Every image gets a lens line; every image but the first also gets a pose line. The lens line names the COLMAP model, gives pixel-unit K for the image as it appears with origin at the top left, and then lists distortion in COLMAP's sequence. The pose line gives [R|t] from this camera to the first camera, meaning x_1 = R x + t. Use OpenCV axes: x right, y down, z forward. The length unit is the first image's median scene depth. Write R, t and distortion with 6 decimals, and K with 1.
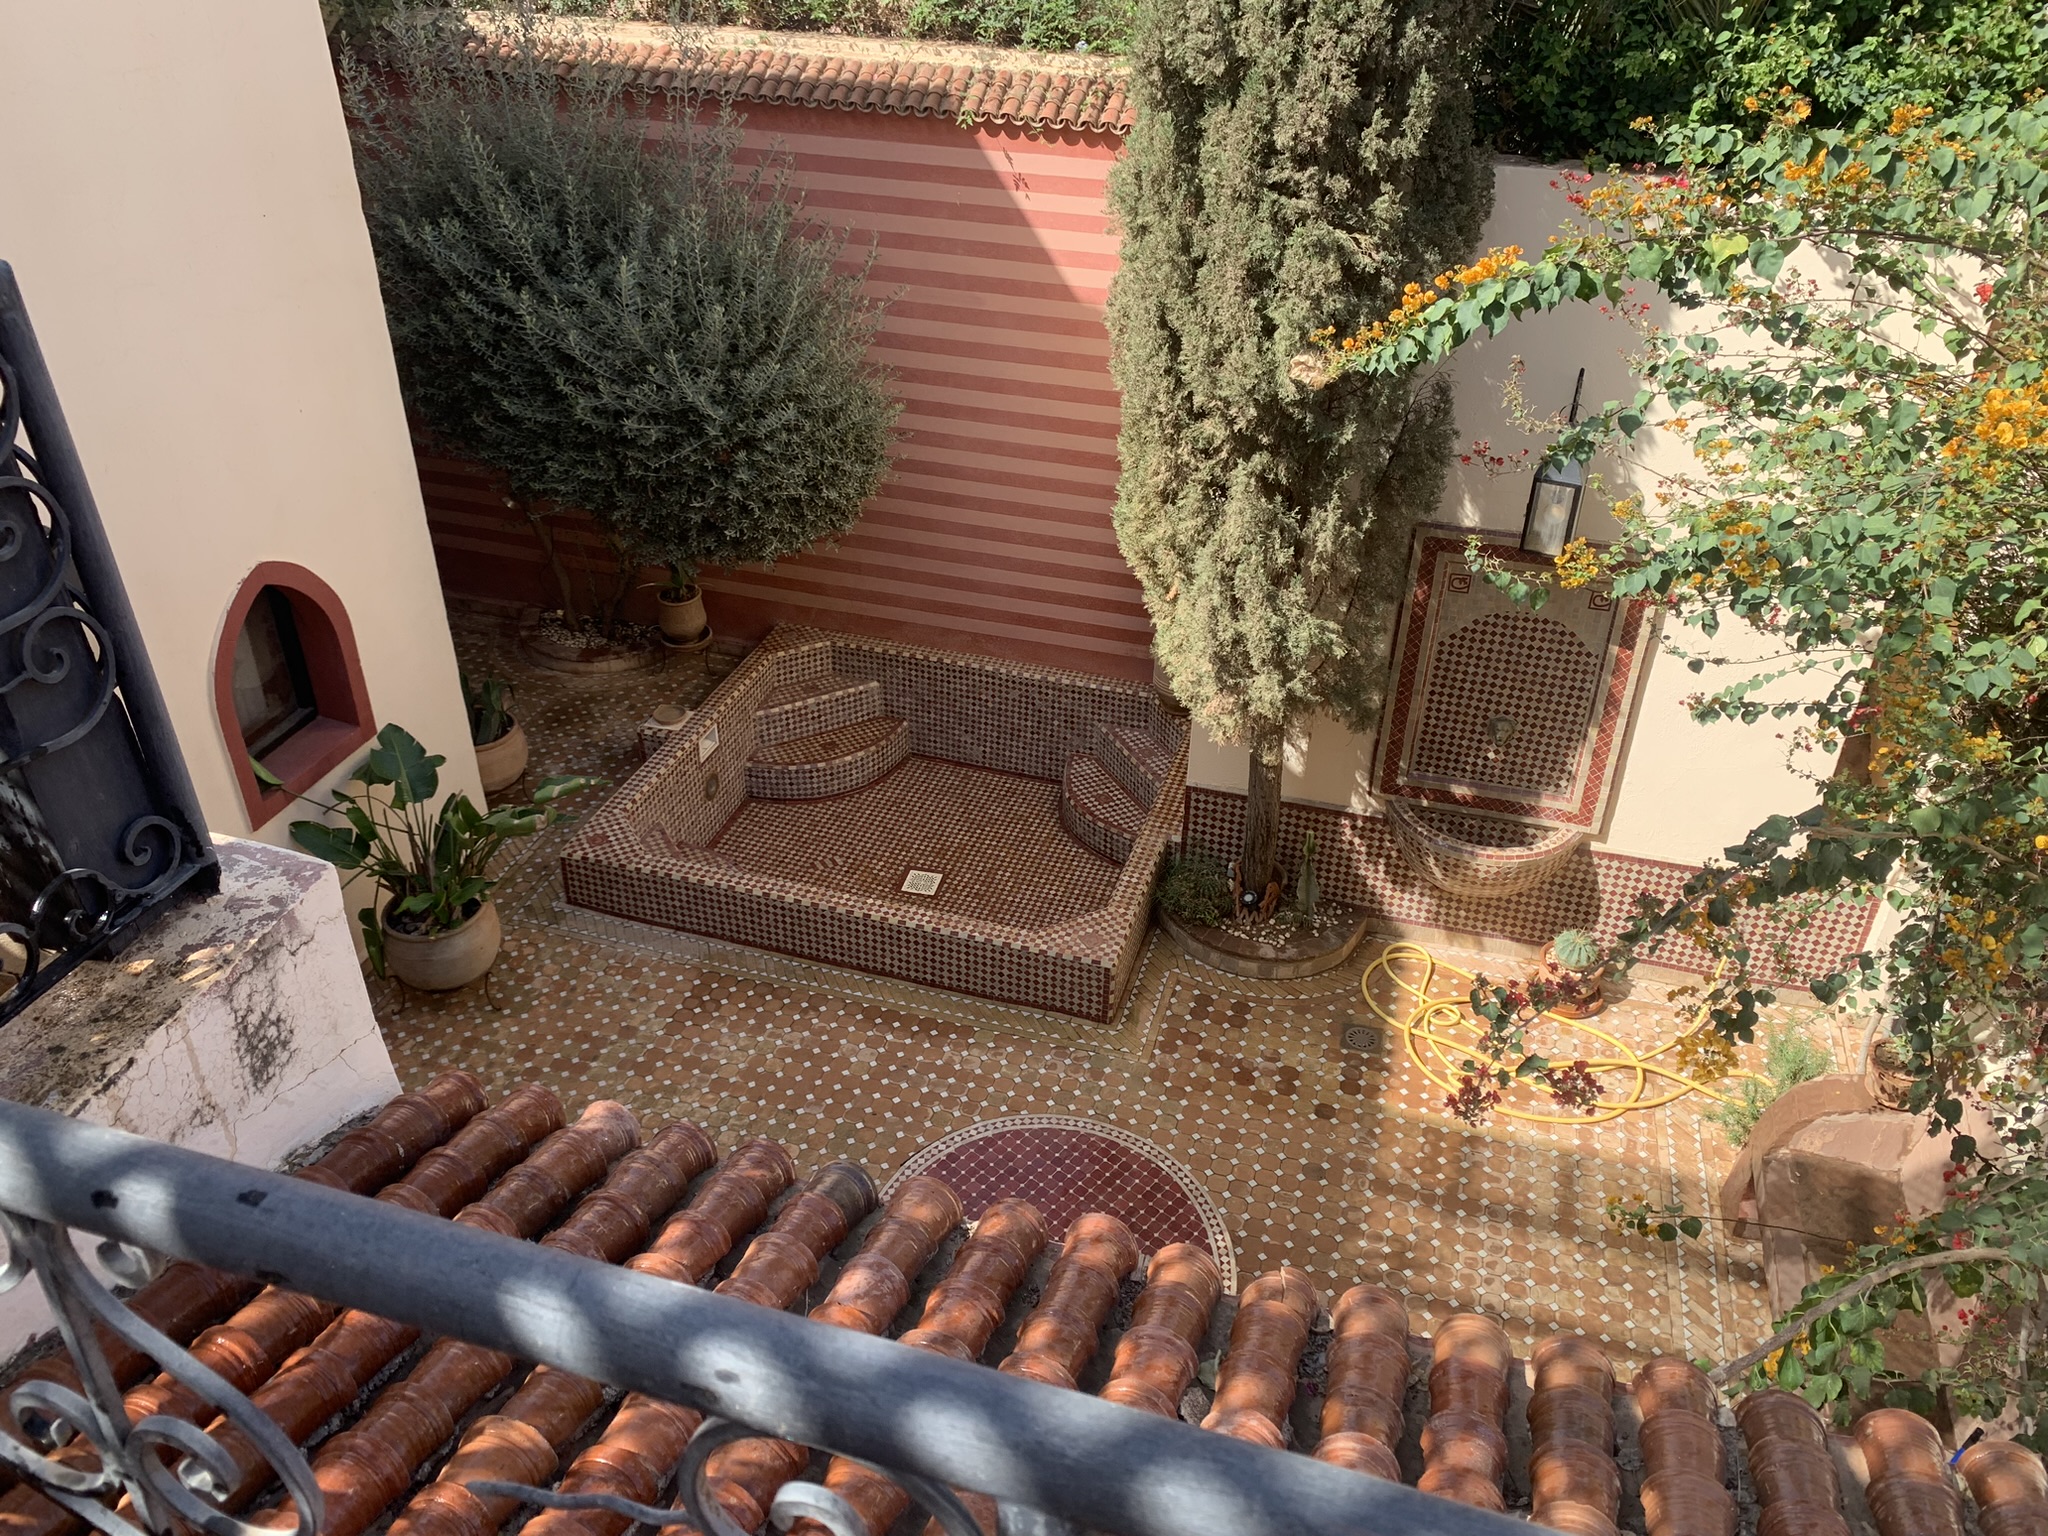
lens RADIAL K [[1549.7, 0, 1027.4], [0, 1549.7, 761.6], [0, 0, 1]] dist [0.038717, -0.039263]
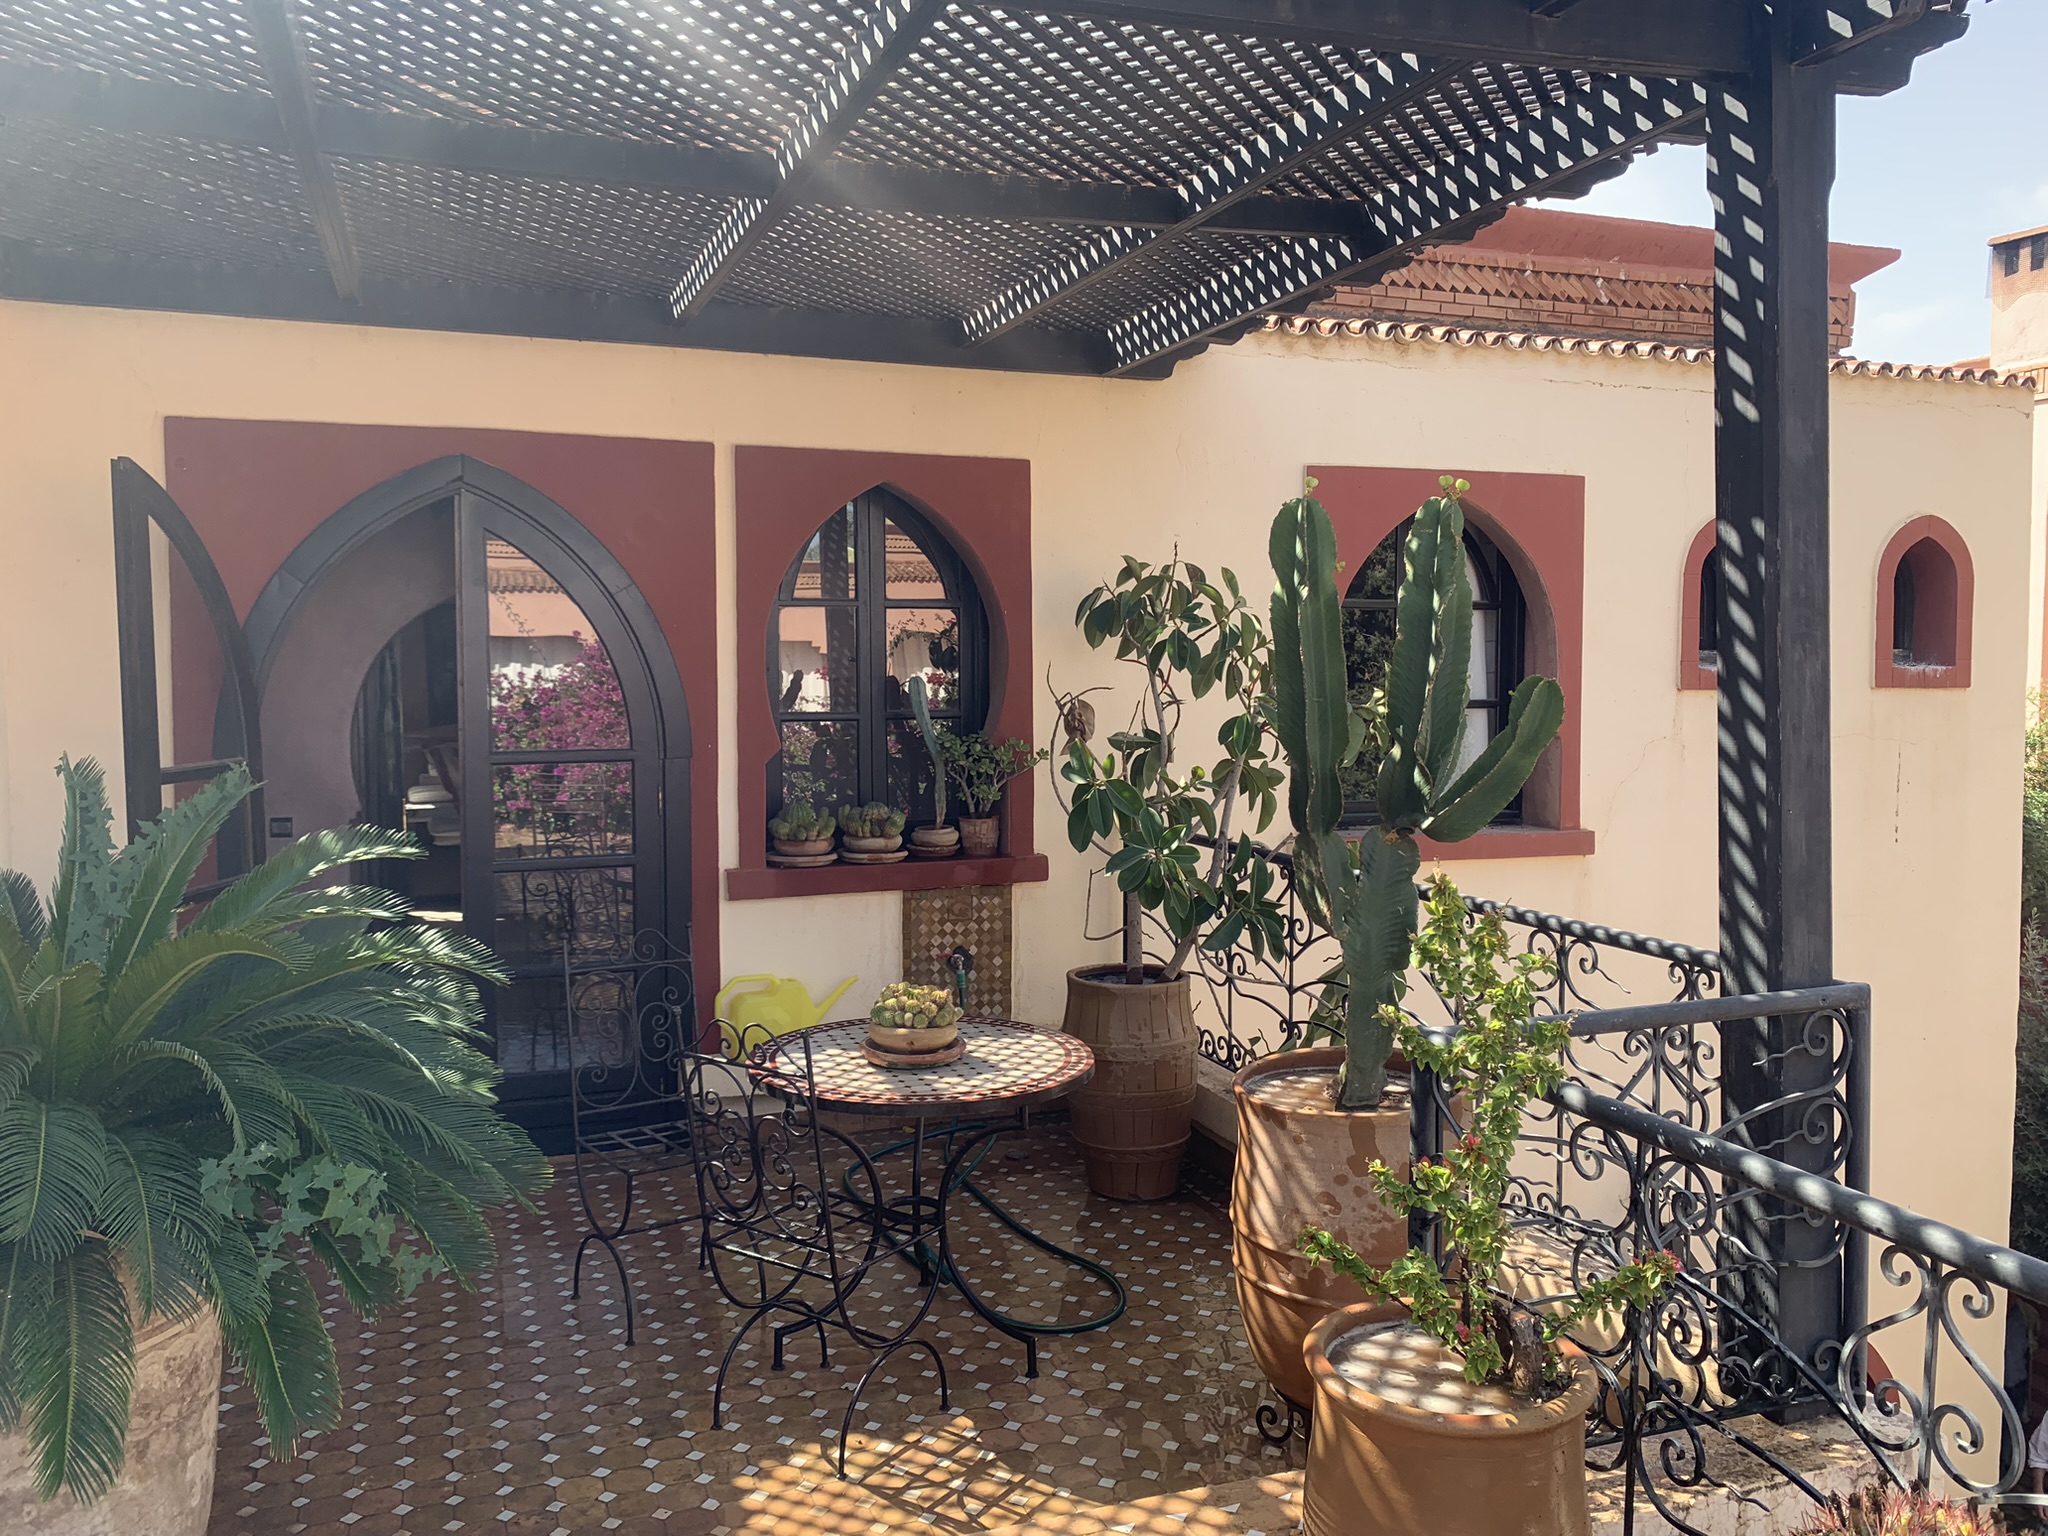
lens RADIAL K [[1549.7, 0, 1027.4], [0, 1549.7, 761.6], [0, 0, 1]] dist [0.038717, -0.039263]
pose [[0.592988, 0.020510, -0.804950, 0.190588], [-0.422520, 0.858917, -0.289375, 0.323672], [0.685451, 0.511703, 0.517994, -0.624125]]
